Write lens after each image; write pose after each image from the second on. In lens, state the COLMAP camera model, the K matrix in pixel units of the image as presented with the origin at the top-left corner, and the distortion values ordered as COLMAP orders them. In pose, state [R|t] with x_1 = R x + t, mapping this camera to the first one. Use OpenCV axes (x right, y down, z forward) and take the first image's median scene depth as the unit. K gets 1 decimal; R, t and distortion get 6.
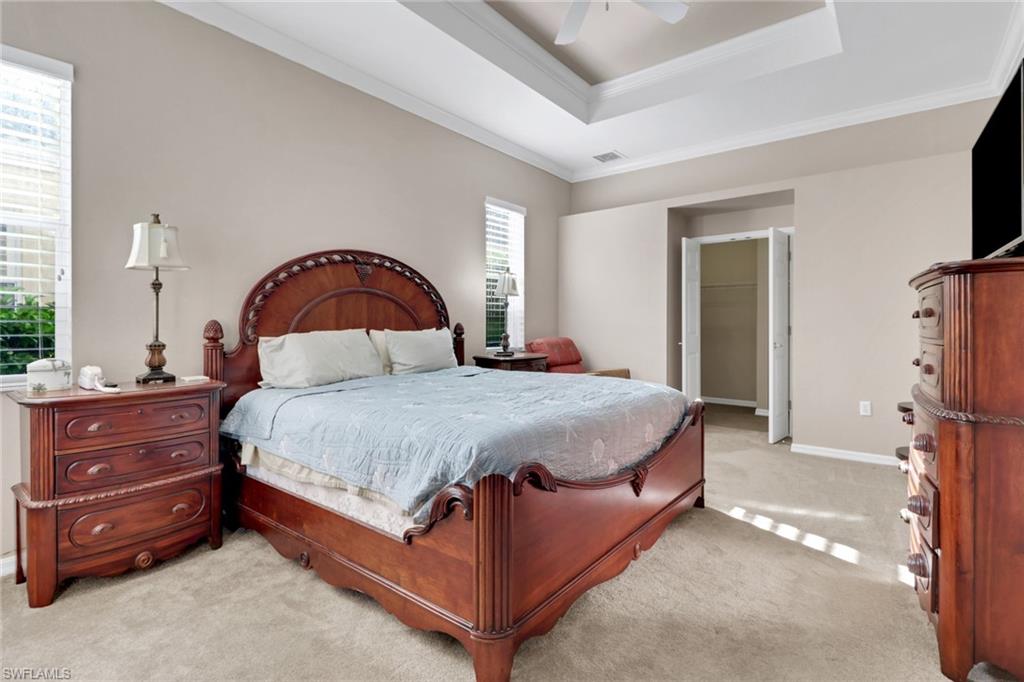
lens RADIAL K [[483.4, 0, 512.5], [0, 483.4, 327.9], [0, 0, 1]] dist [0.030469, -0.017670]
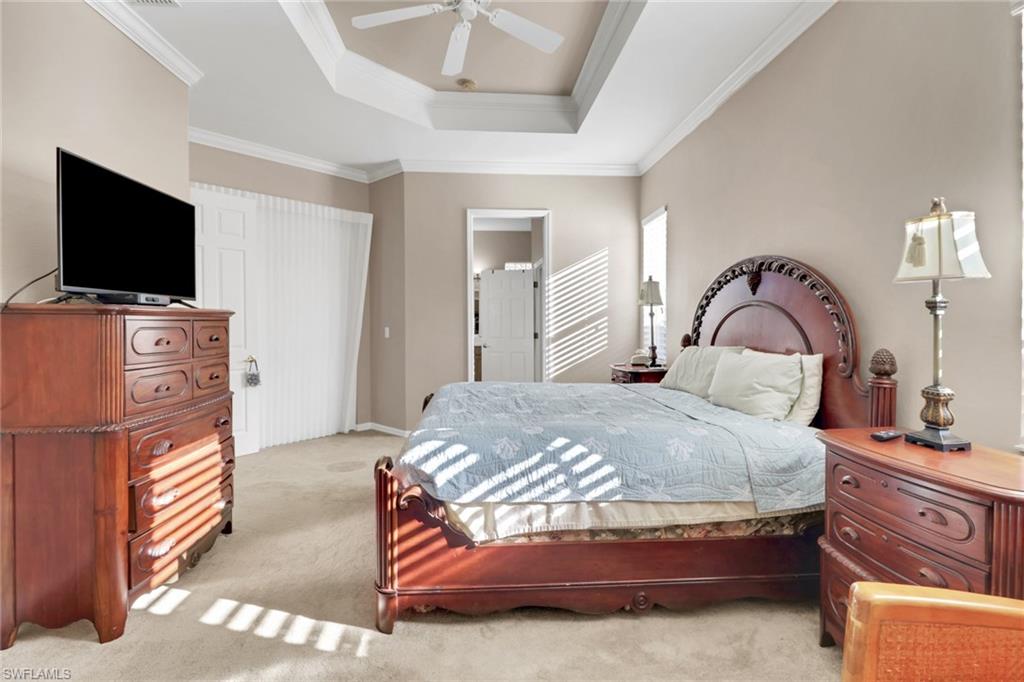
lens RADIAL K [[483.4, 0, 512.5], [0, 483.4, 327.9], [0, 0, 1]] dist [0.030469, -0.017670]
pose [[-0.738665, 0.011457, -0.673975, 0.809513], [-0.001924, 0.999816, 0.019105, -0.067133], [0.674070, 0.015409, -0.738507, 1.848084]]
